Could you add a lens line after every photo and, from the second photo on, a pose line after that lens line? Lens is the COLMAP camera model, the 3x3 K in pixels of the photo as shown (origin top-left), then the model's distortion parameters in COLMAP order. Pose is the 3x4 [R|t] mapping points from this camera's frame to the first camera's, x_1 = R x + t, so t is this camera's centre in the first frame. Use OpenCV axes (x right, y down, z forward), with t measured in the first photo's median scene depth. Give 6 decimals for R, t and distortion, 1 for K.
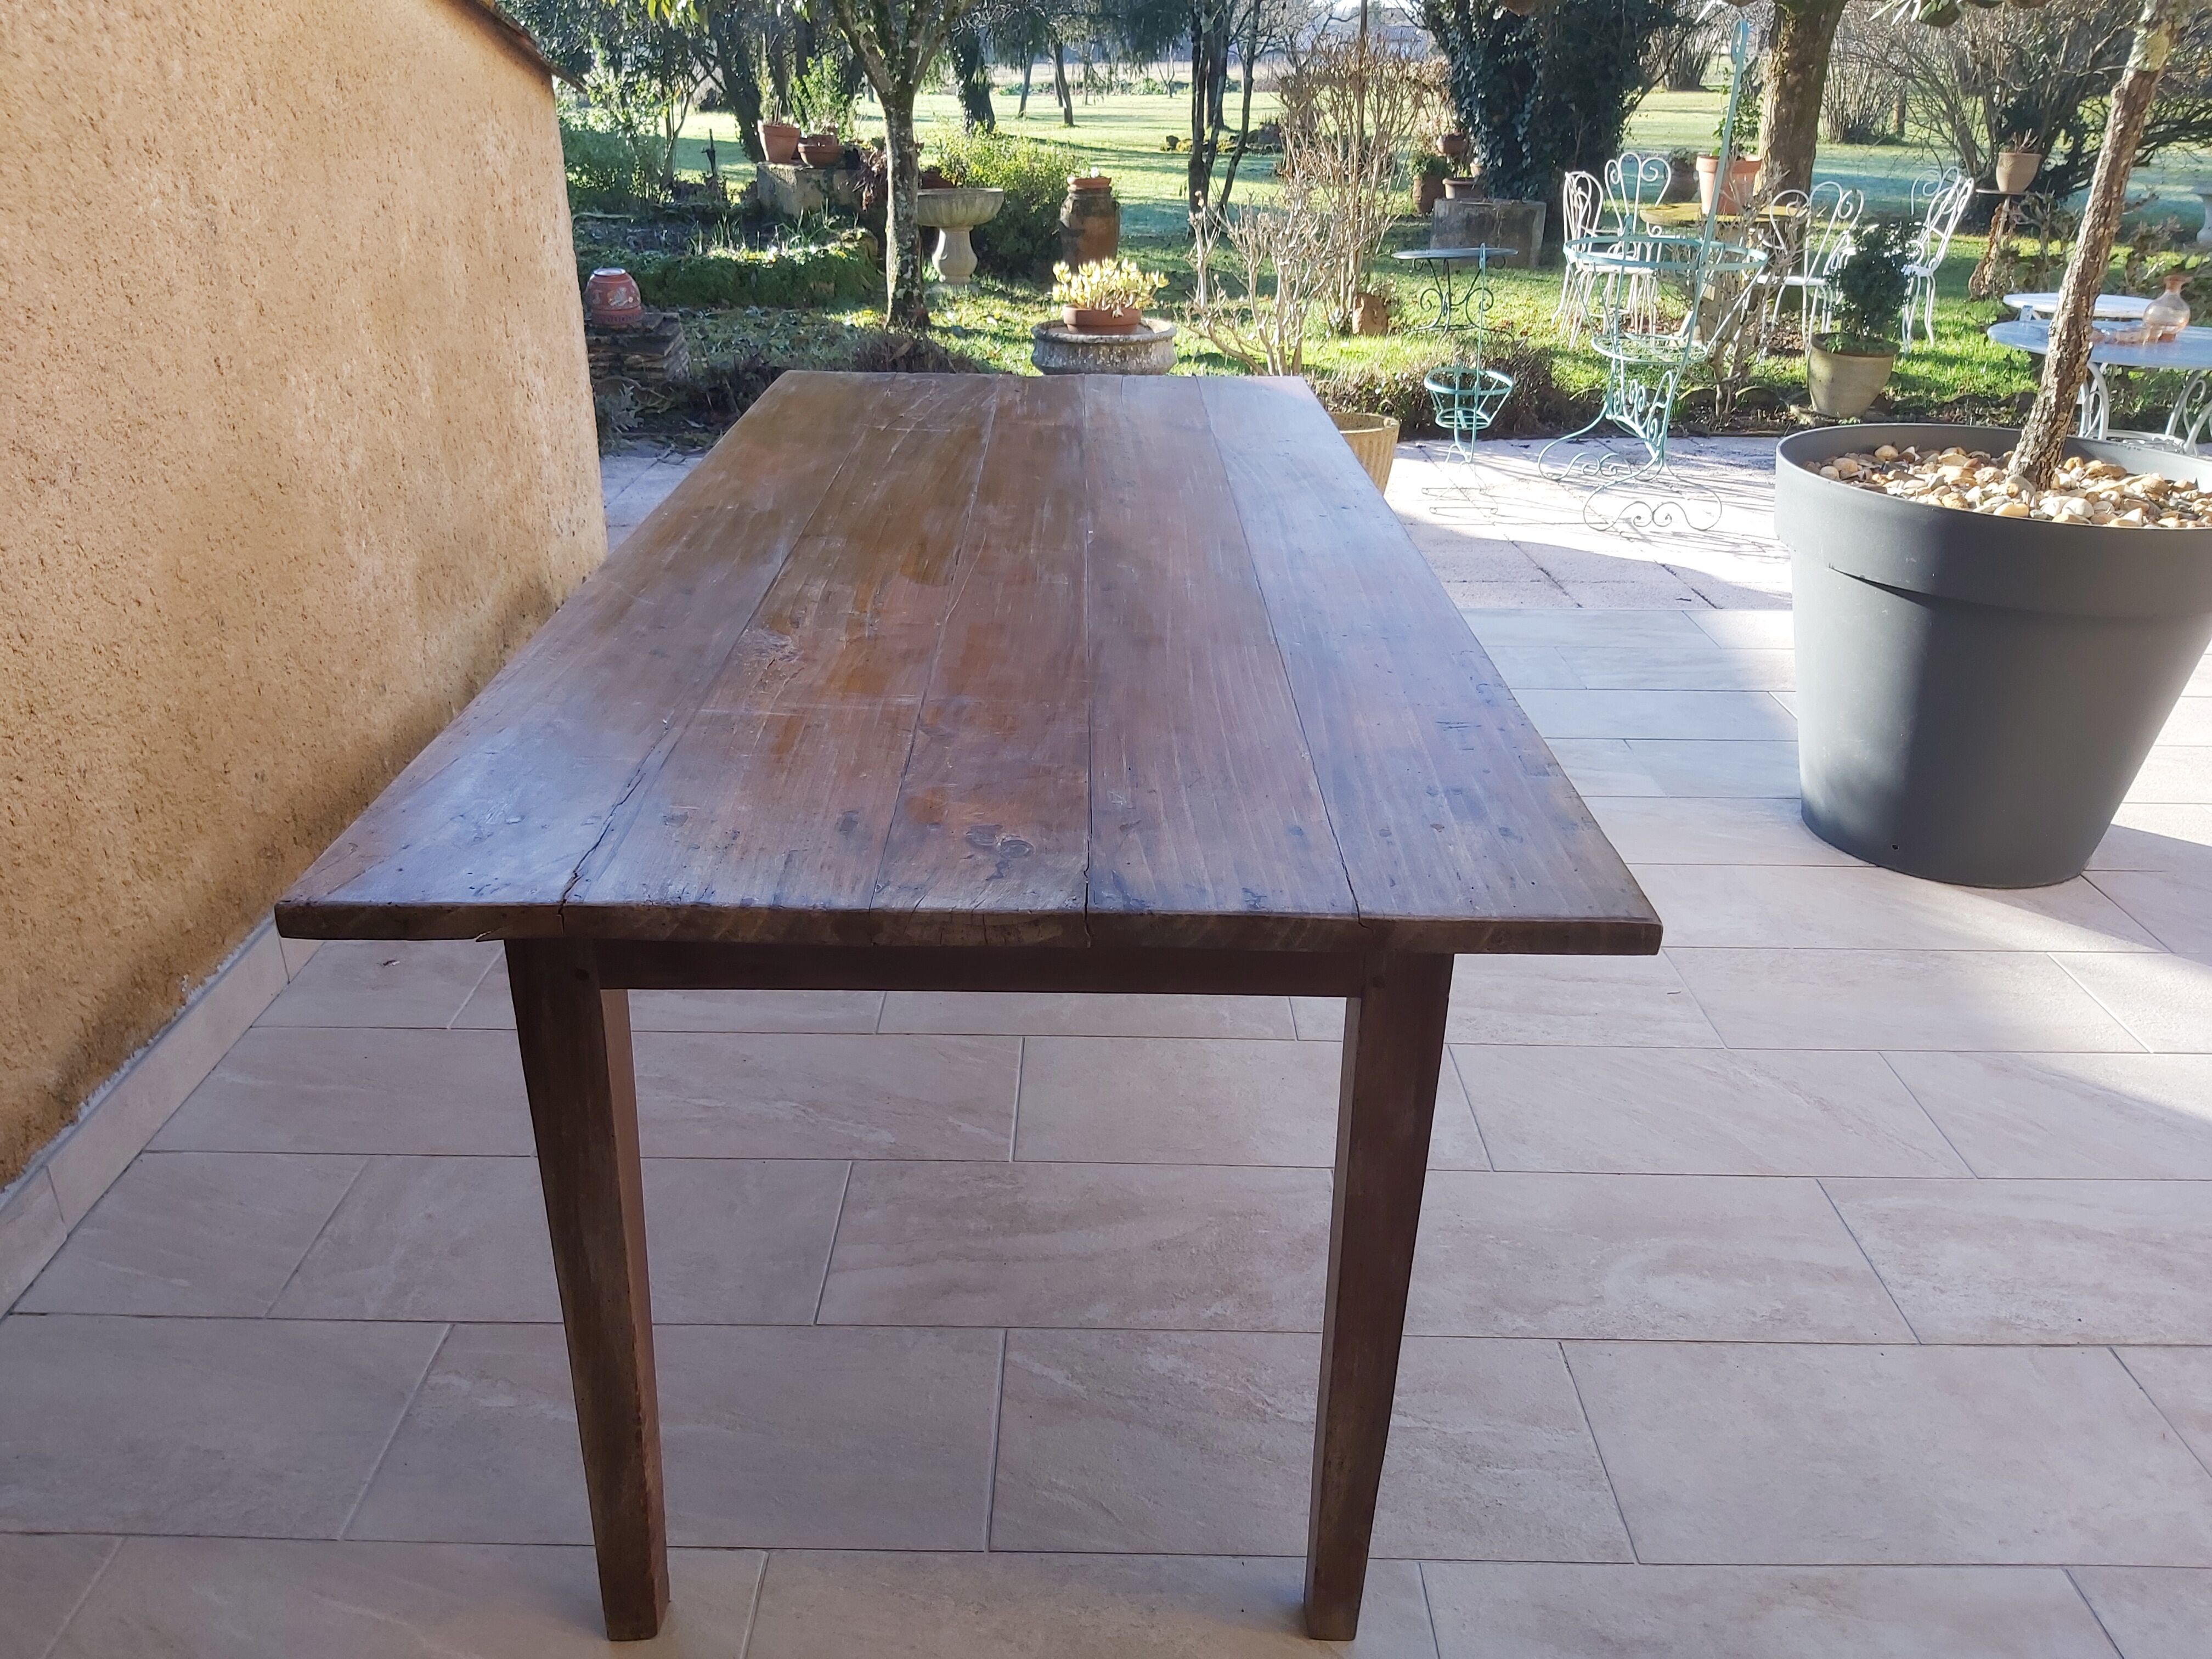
lens RADIAL K [[1755.0, 0, 1102.2], [0, 1755.0, 814.8], [0, 0, 1]] dist [0.007232, -0.010367]
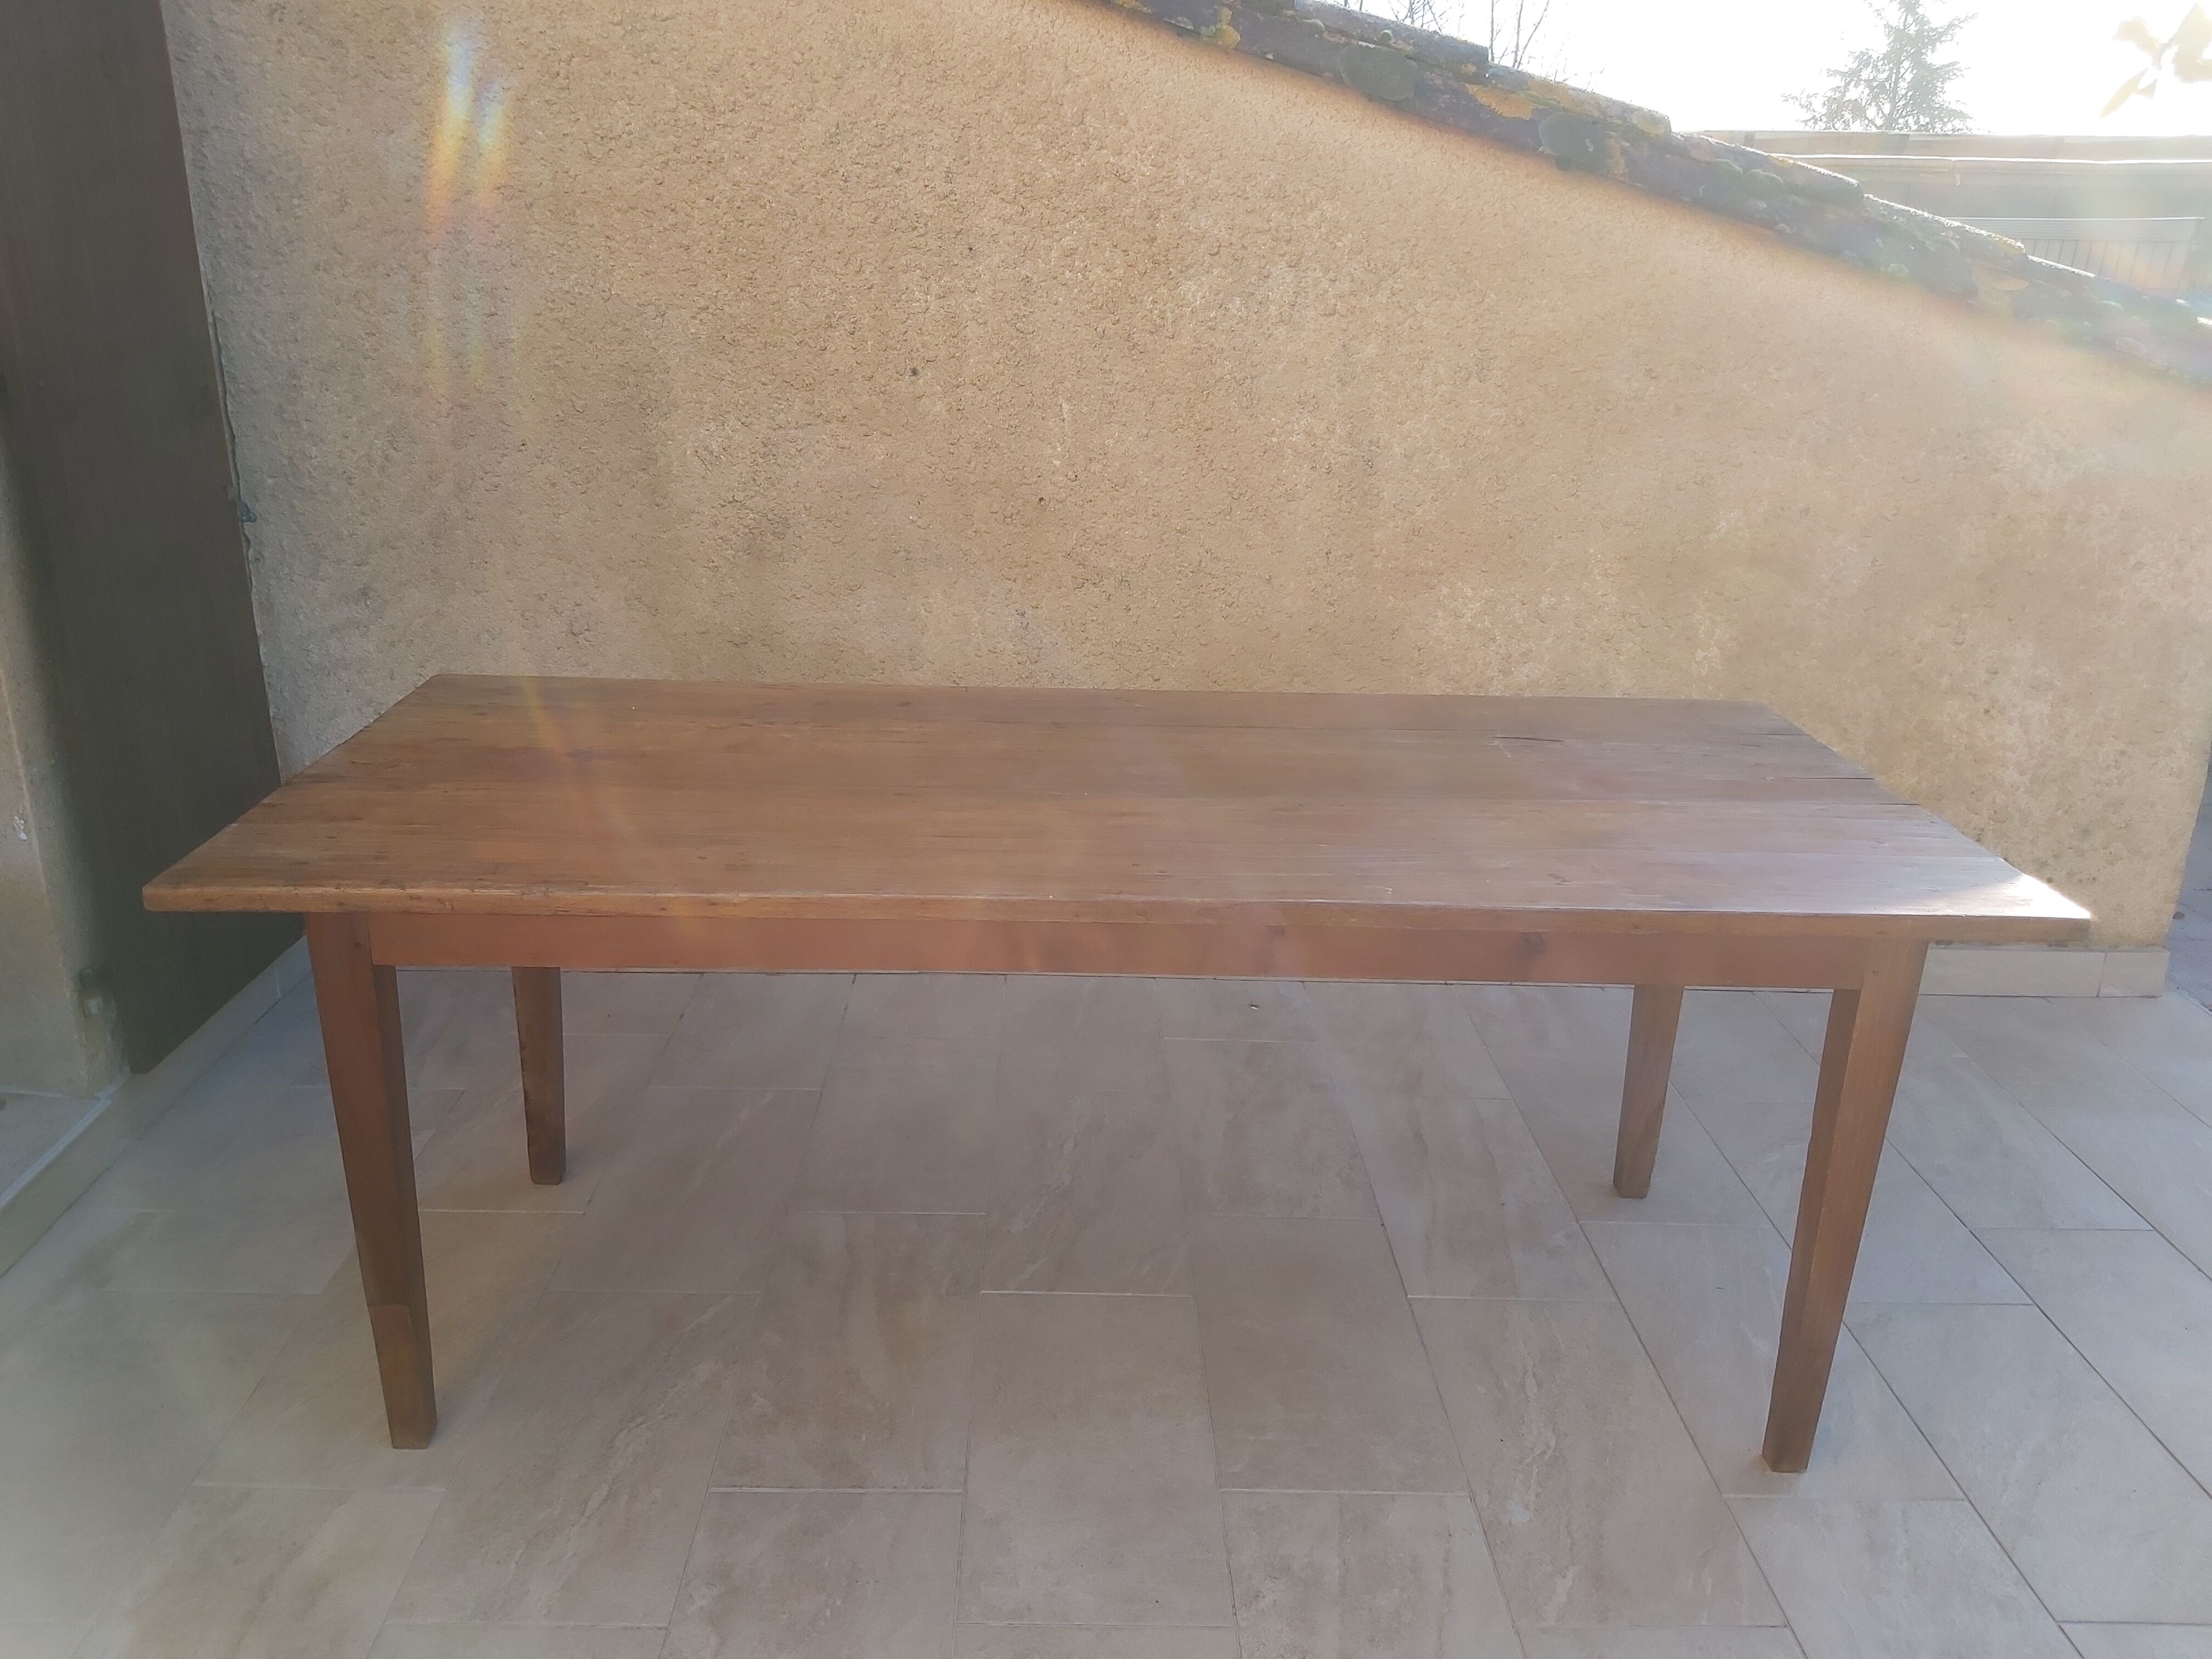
lens RADIAL K [[1716.7, 0, 1059.9], [0, 1716.7, 814.1], [0, 0, 1]] dist [0.044107, -0.094254]
pose [[0.013092, 0.305199, -0.952199, 1.131330], [-0.426739, 0.862907, 0.270711, -0.485094], [0.904280, 0.402796, 0.141537, 0.951325]]
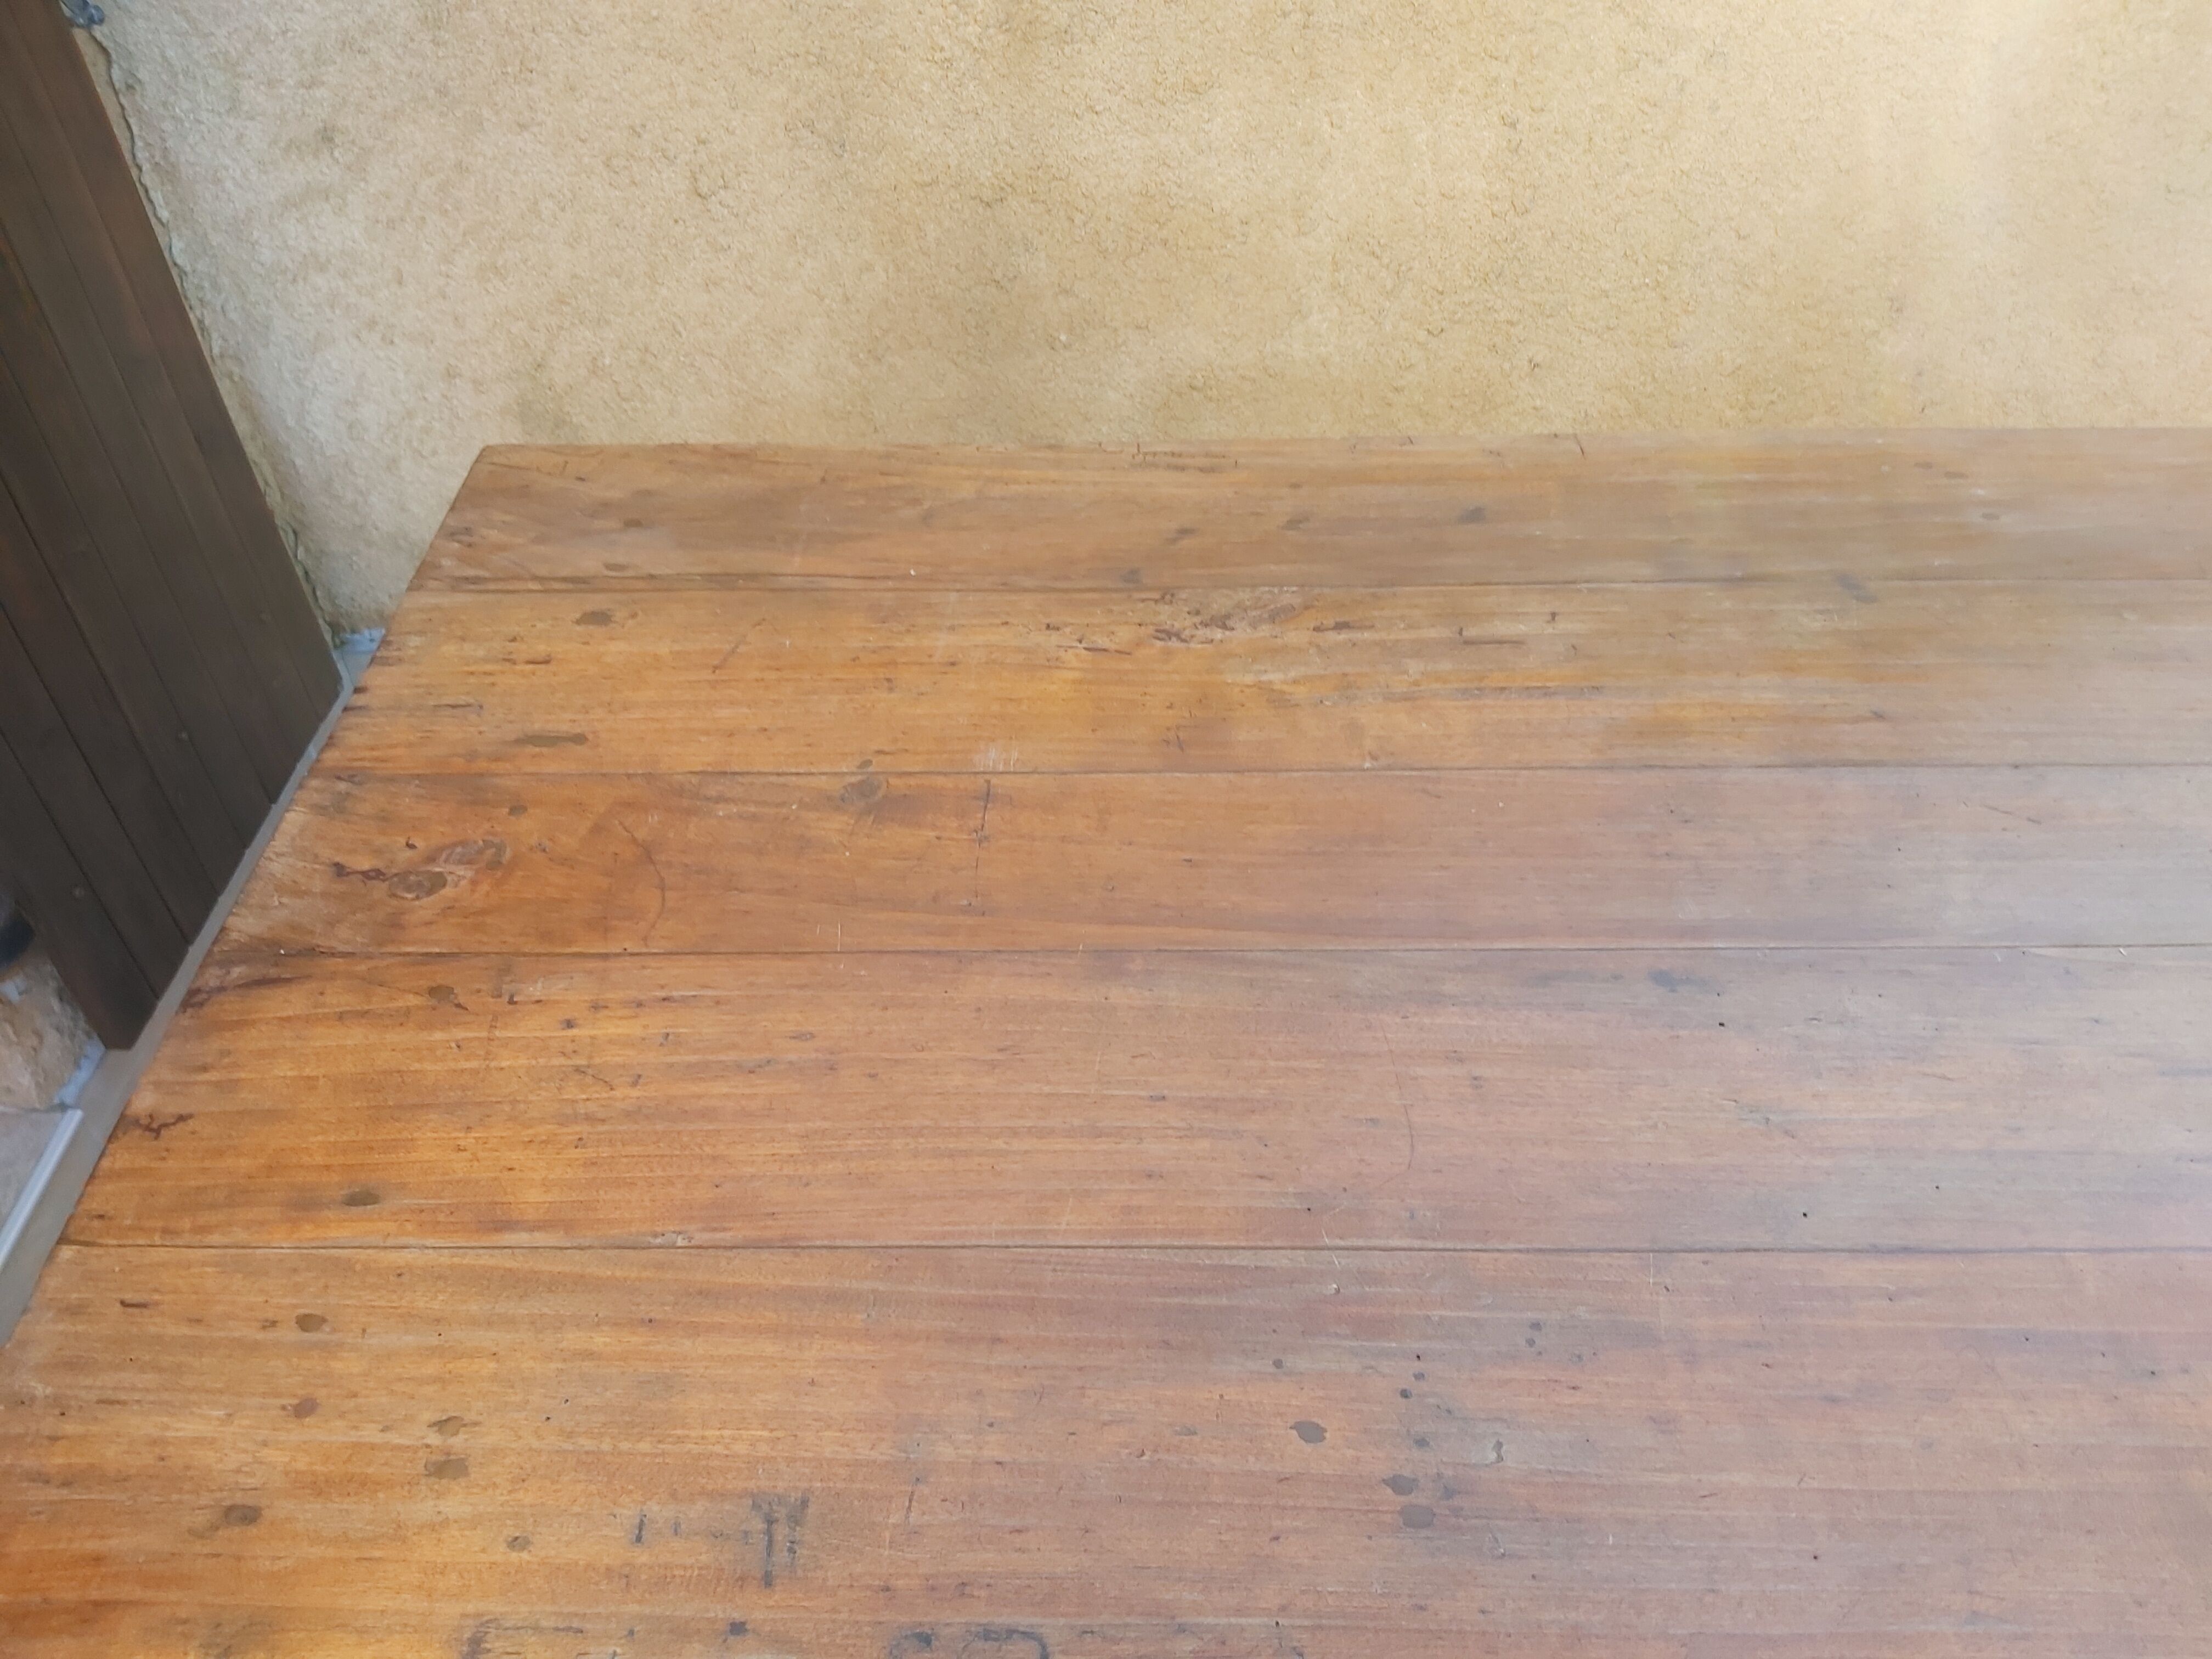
lens RADIAL K [[1716.7, 0, 1035.0], [0, 1716.7, 794.5], [0, 0, 1]] dist [0.044107, -0.094254]
pose [[-0.030264, 0.650771, -0.758671, 0.335578], [-0.376752, 0.695609, 0.611707, -0.391952], [0.925820, 0.304344, 0.224128, 0.730064]]
